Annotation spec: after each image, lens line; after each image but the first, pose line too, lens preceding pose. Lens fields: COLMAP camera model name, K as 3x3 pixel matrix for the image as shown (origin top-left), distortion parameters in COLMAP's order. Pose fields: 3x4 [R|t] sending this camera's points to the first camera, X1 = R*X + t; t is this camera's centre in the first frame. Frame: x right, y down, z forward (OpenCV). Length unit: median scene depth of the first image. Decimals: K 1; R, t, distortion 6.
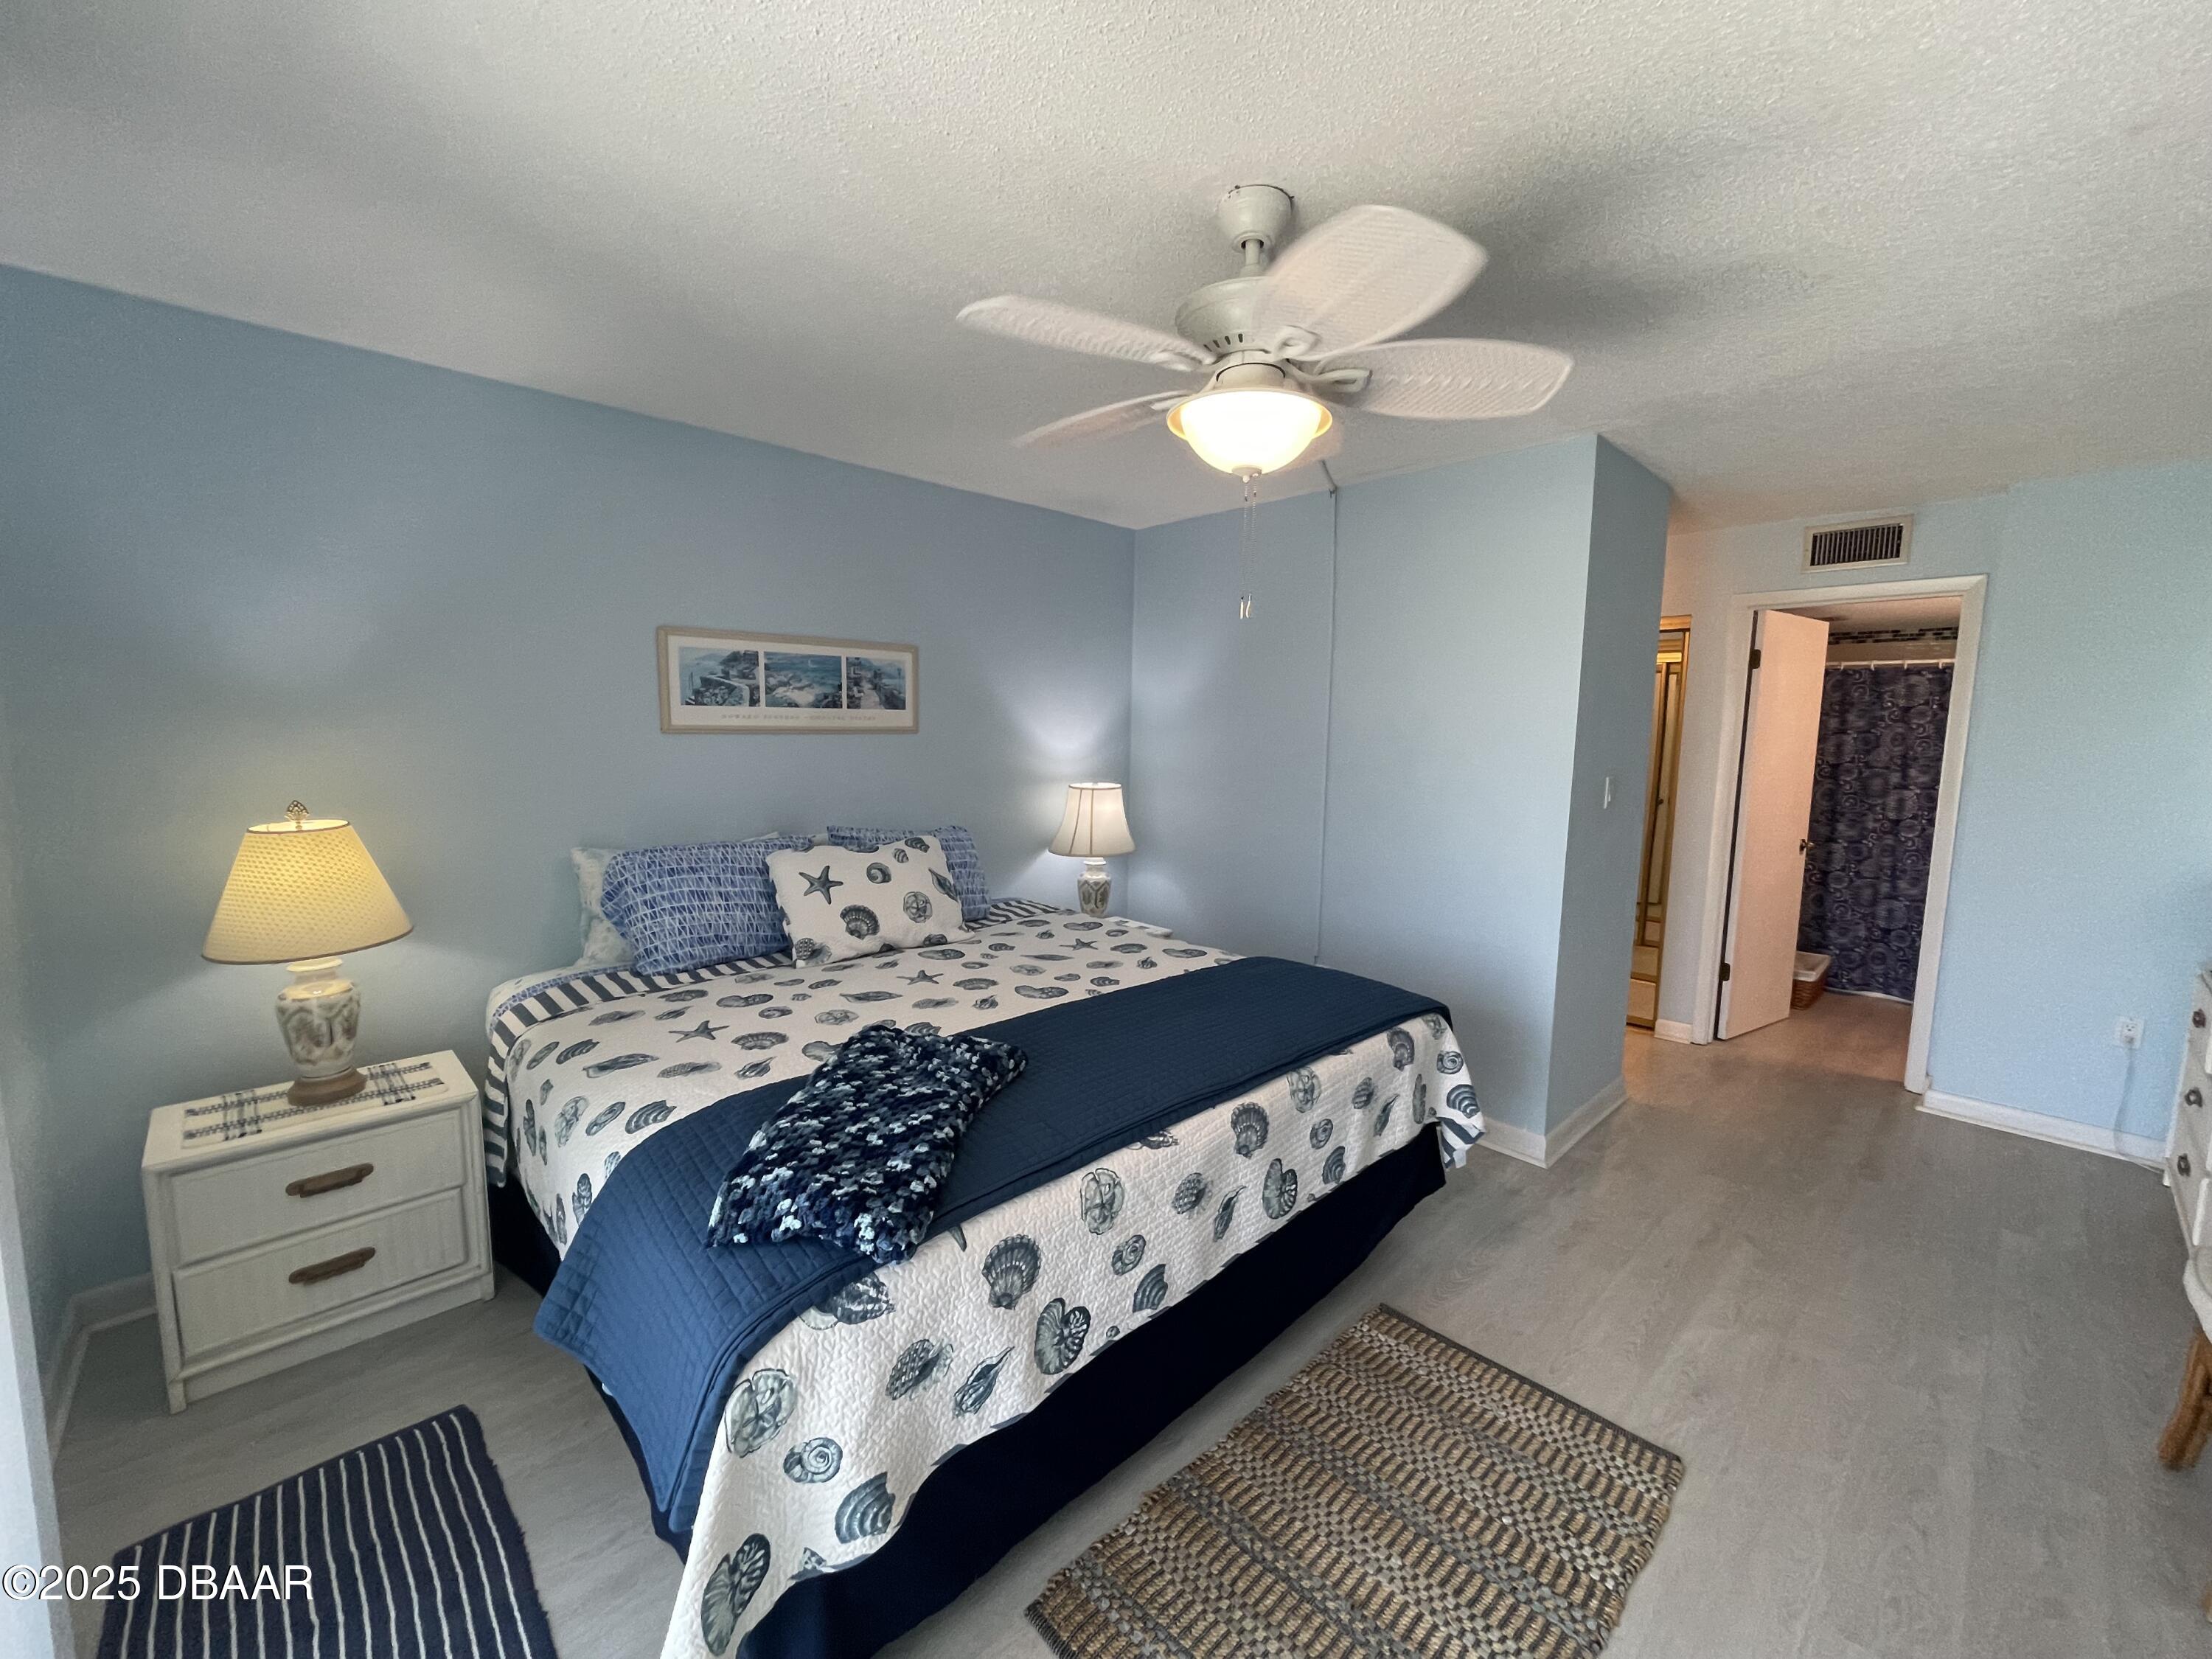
lens RADIAL K [[896.0, 0, 1106.0], [0, 896.0, 829.5], [0, 0, 1]] dist [0.000550, 0.000202]
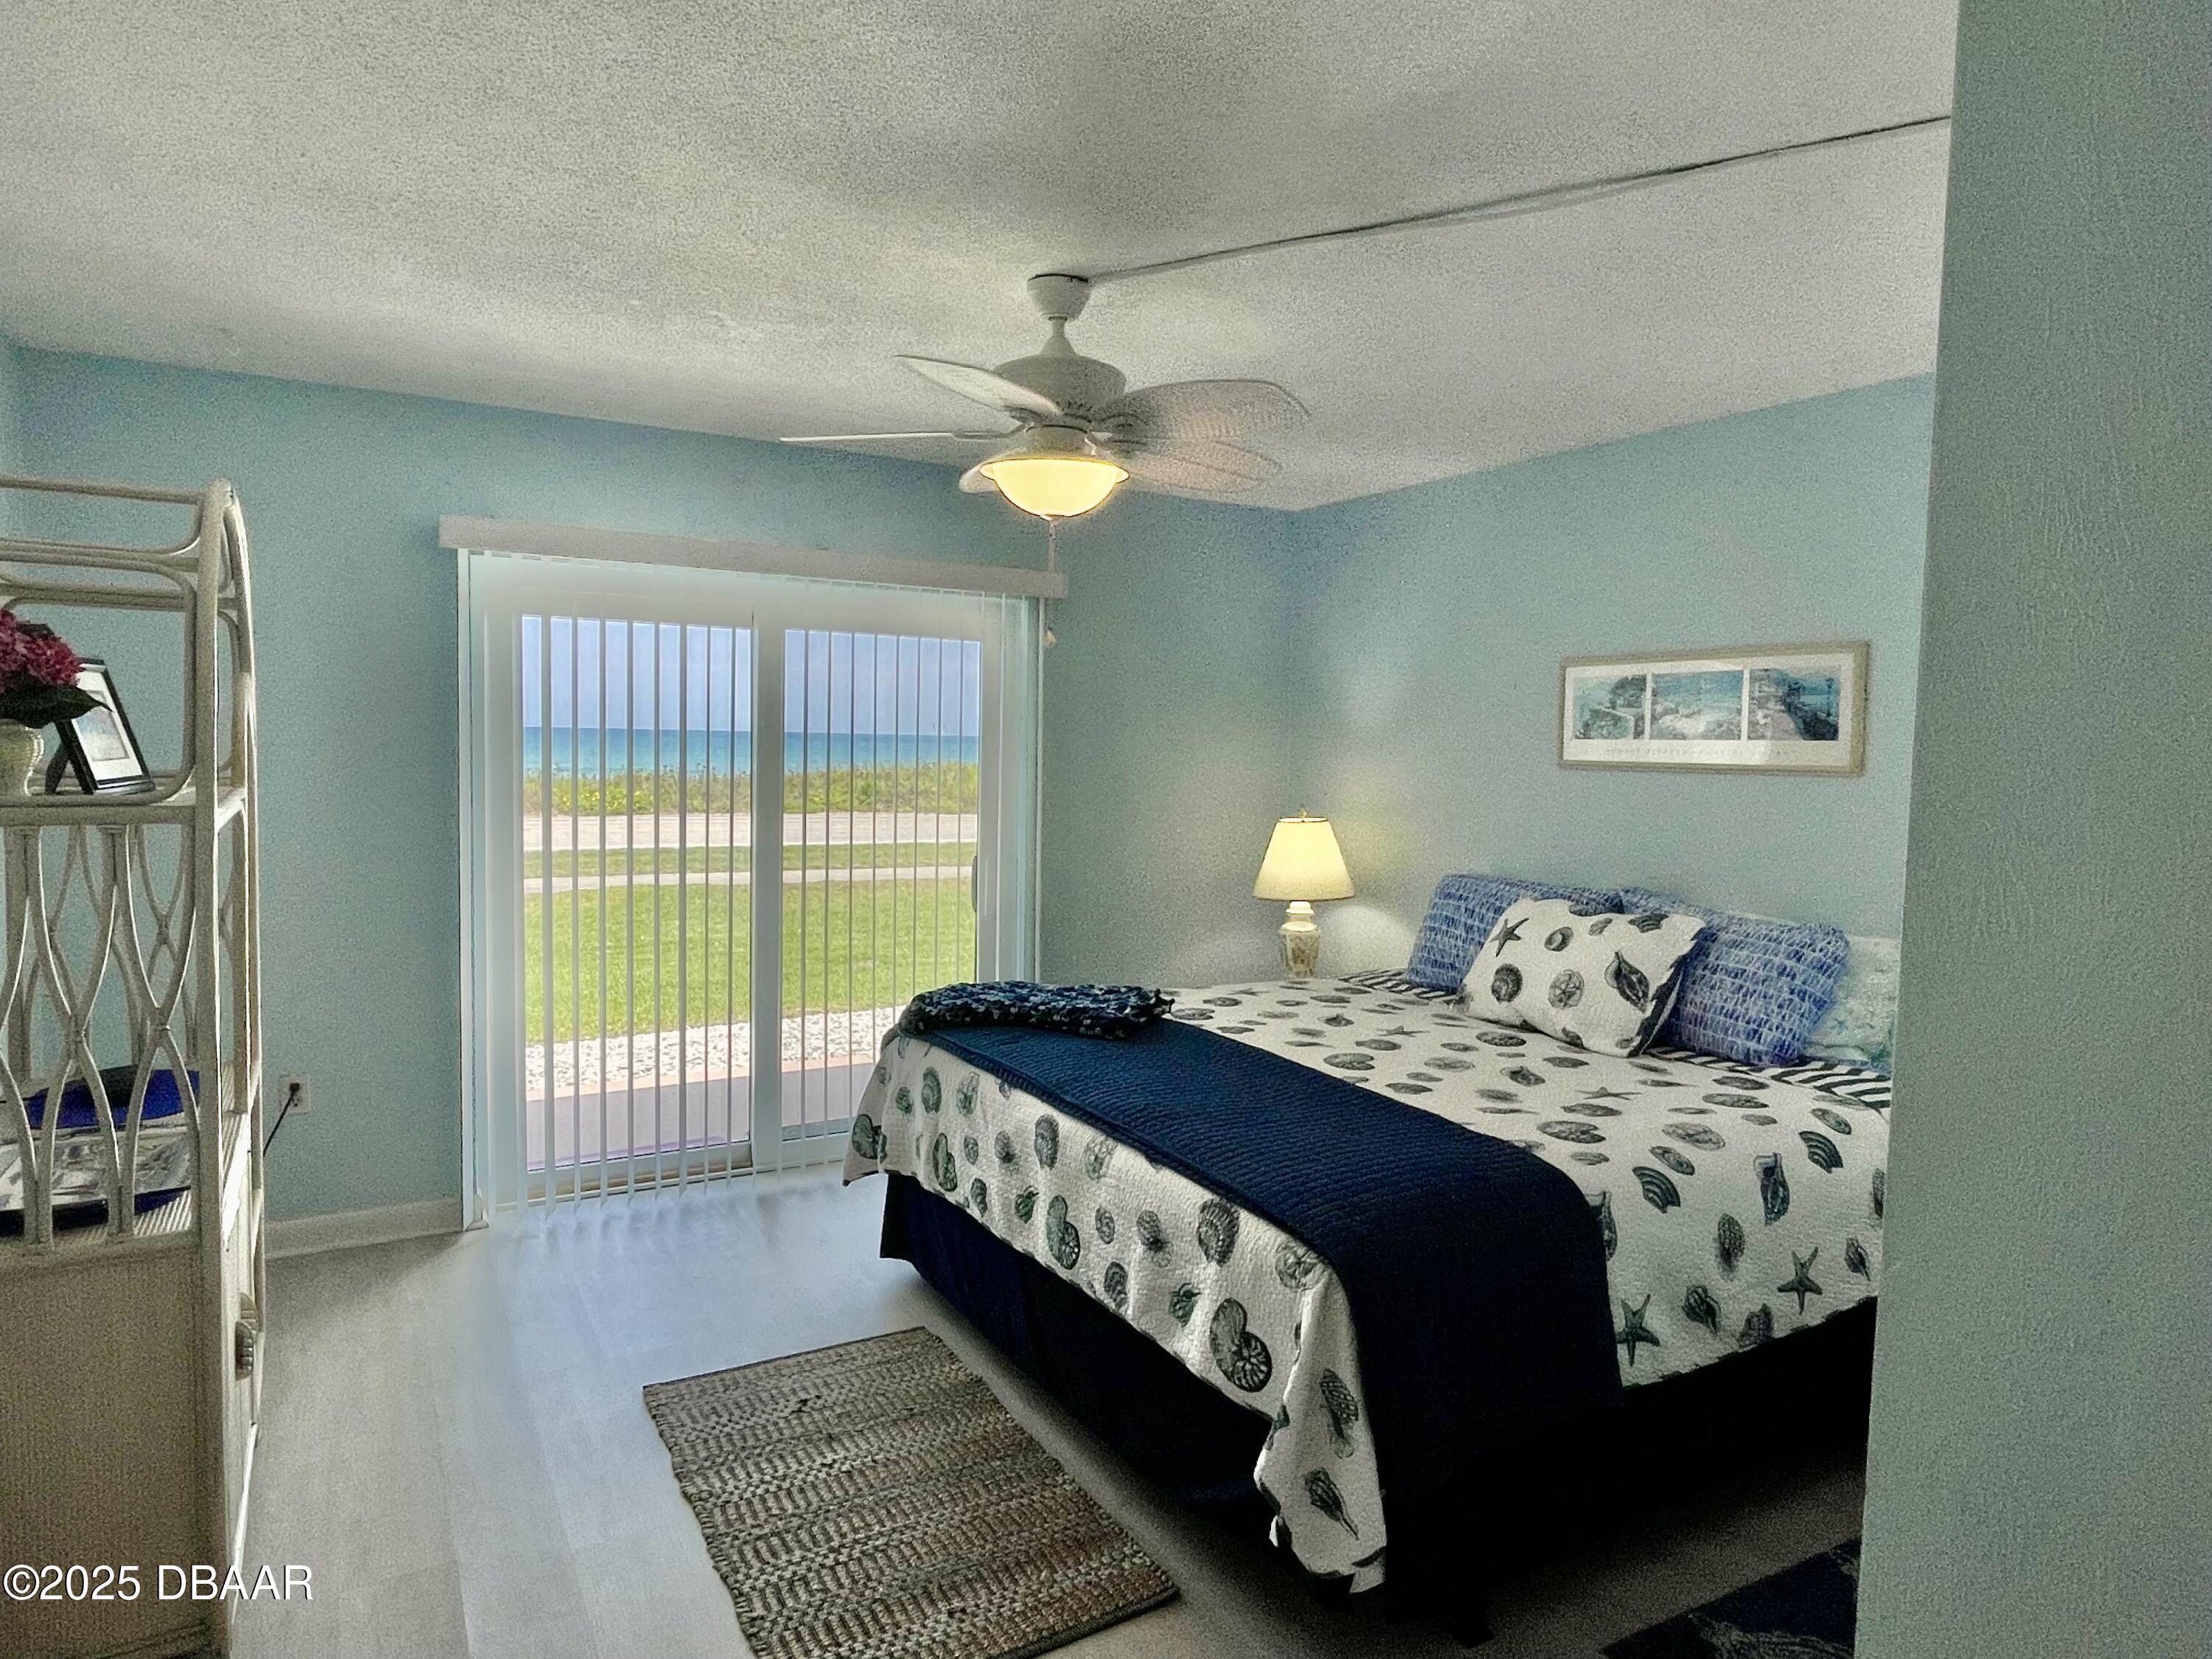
lens RADIAL K [[1300.8, 0, 1106.0], [0, 1300.8, 829.5], [0, 0, 1]] dist [0.002567, -0.000059]
pose [[-0.234376, 0.048317, -0.970945, 0.988050], [-0.135130, 0.987449, 0.081757, -0.090522], [0.962709, 0.150366, -0.224905, 0.853678]]
